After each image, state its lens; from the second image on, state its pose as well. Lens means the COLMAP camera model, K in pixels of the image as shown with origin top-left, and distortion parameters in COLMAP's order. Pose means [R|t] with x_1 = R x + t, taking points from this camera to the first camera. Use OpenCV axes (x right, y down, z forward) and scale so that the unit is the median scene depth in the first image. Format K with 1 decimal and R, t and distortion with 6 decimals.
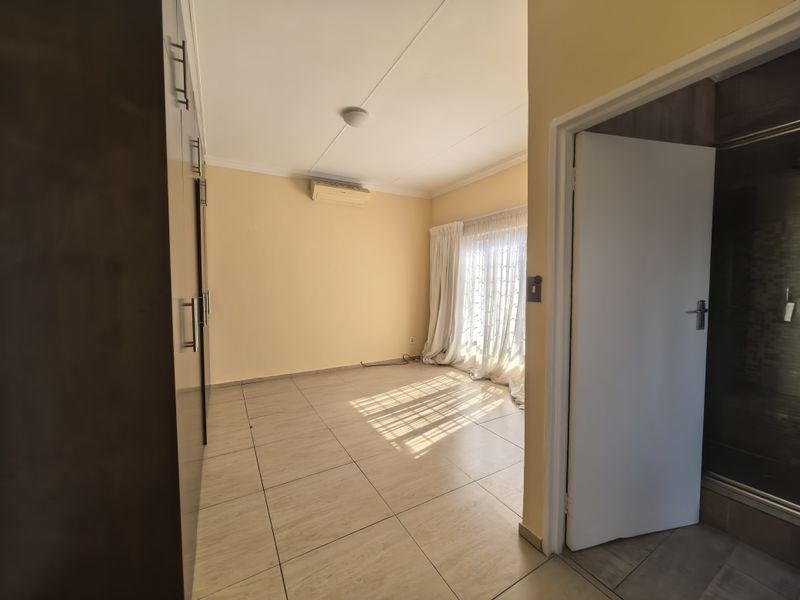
lens RADIAL K [[312.6, 0, 400.0], [0, 312.6, 300.0], [0, 0, 1]] dist [0.000425, 0.000335]
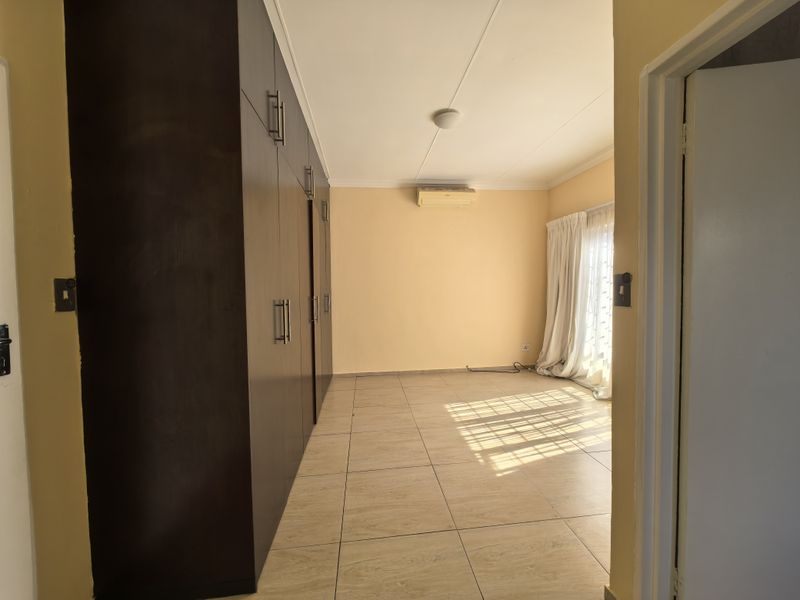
lens RADIAL K [[312.6, 0, 400.0], [0, 312.6, 300.0], [0, 0, 1]] dist [0.000425, 0.000335]
pose [[0.918188, 0.004215, -0.396122, 0.100465], [-0.007558, 0.999948, -0.006879, 0.000066], [0.396072, 0.009310, 0.918172, 0.028600]]
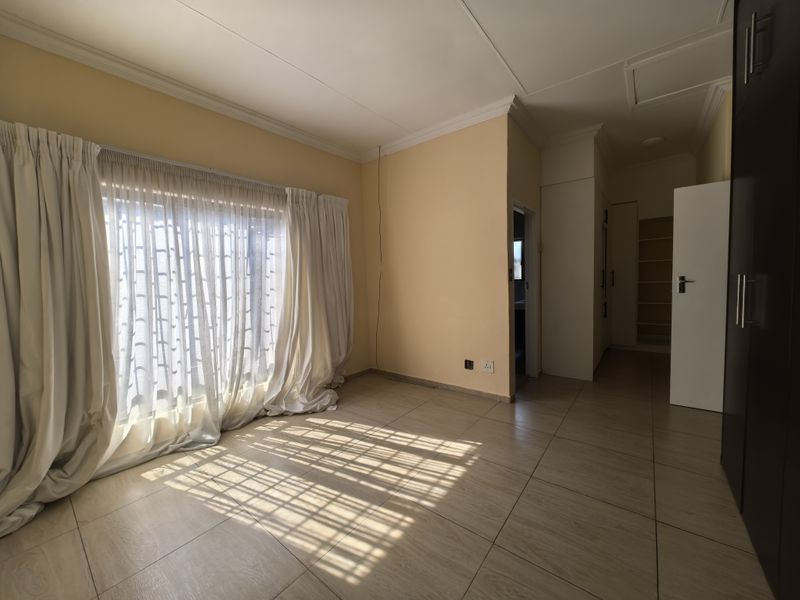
lens RADIAL K [[312.6, 0, 400.0], [0, 312.6, 300.0], [0, 0, 1]] dist [0.000425, 0.000335]
pose [[-0.371479, -0.047718, 0.927214, -0.523049], [0.079613, 0.993363, 0.083018, -0.045460], [-0.925022, 0.104658, -0.365215, 1.058348]]
